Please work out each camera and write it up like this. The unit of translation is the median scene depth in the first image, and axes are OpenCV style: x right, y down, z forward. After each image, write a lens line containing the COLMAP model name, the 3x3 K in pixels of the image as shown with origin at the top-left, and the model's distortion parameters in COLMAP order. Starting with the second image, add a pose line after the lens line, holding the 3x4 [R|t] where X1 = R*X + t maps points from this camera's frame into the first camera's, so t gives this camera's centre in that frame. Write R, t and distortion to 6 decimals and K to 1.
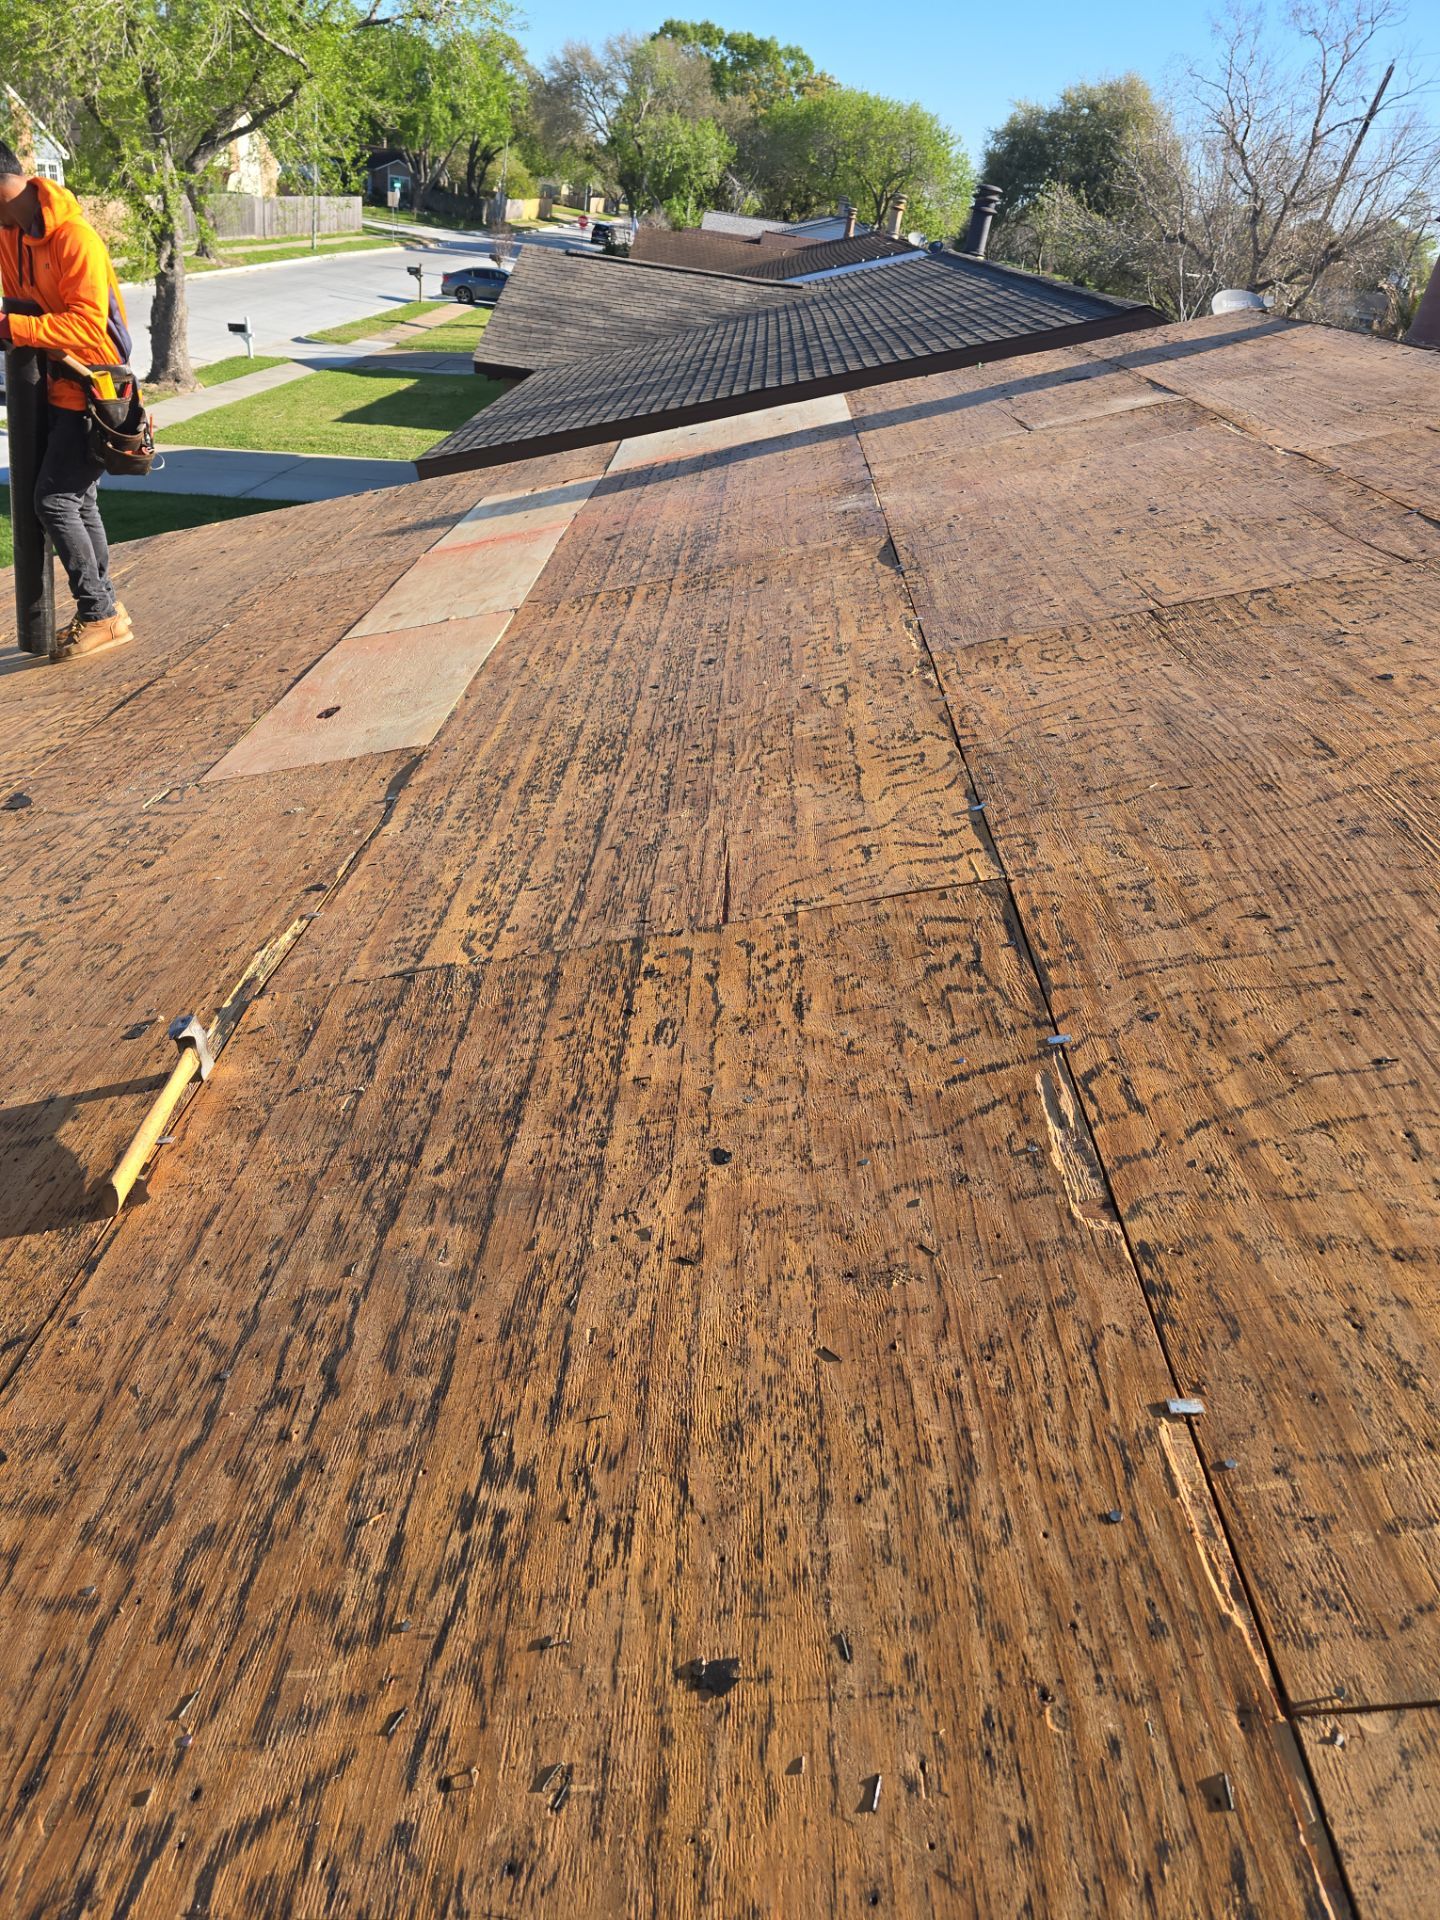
lens RADIAL K [[1306.2, 0, 720.0], [0, 1306.2, 960.0], [0, 0, 1]] dist [0.077358, -0.066856]
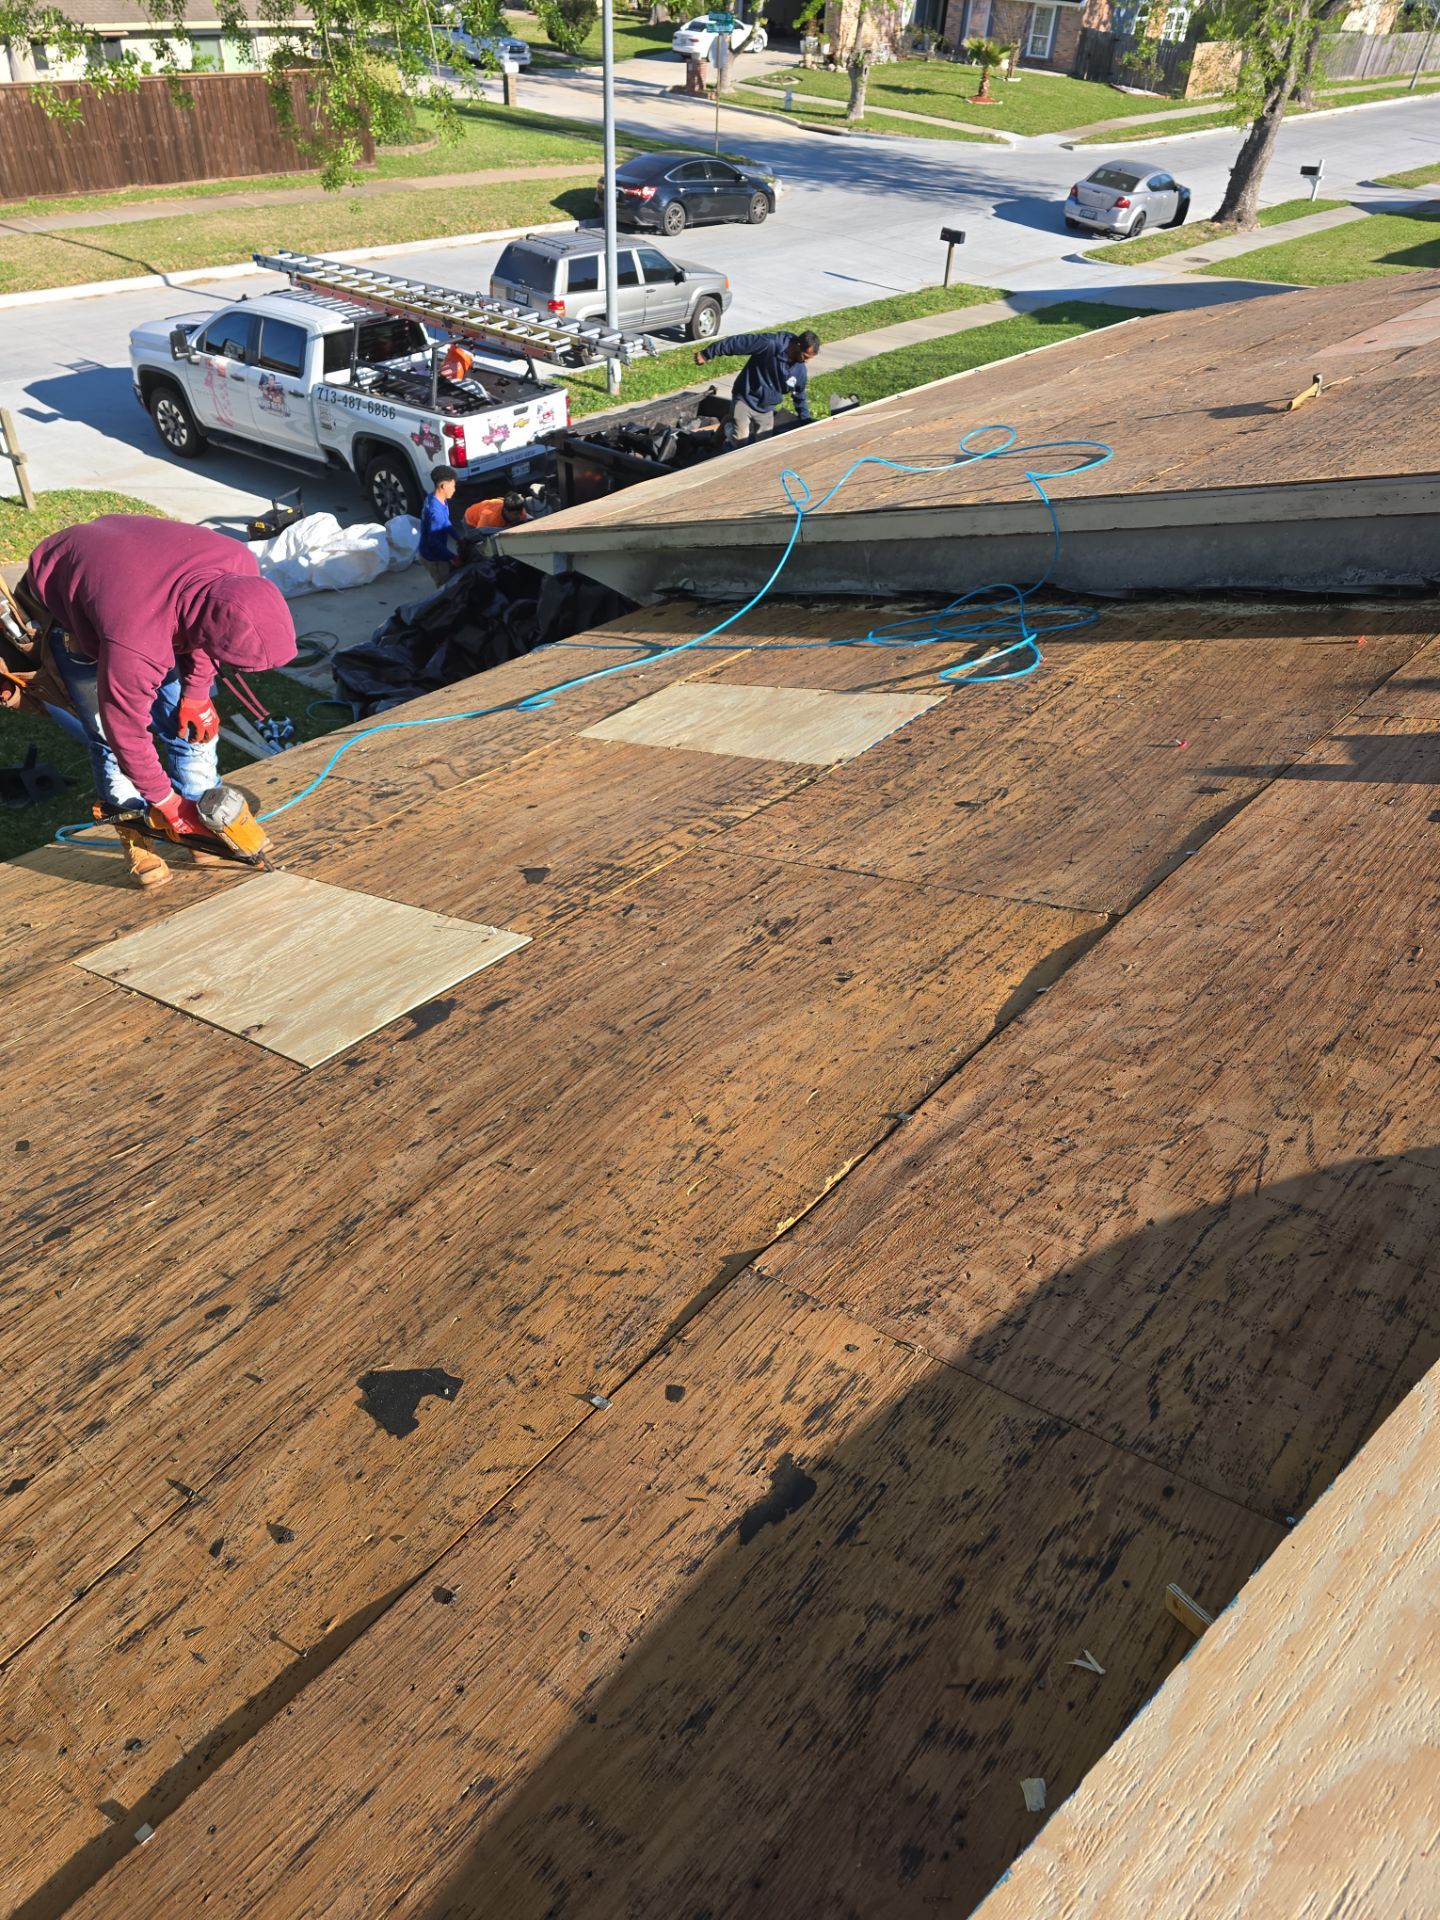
lens RADIAL K [[1324.3, 0, 720.2], [0, 1324.3, 936.0], [0, 0, 1]] dist [0.084177, -0.063247]
pose [[0.785460, 0.316167, -0.532063, 0.409098], [-0.280432, 0.948169, 0.149441, 0.849866], [0.551734, 0.031828, 0.833413, -1.632118]]
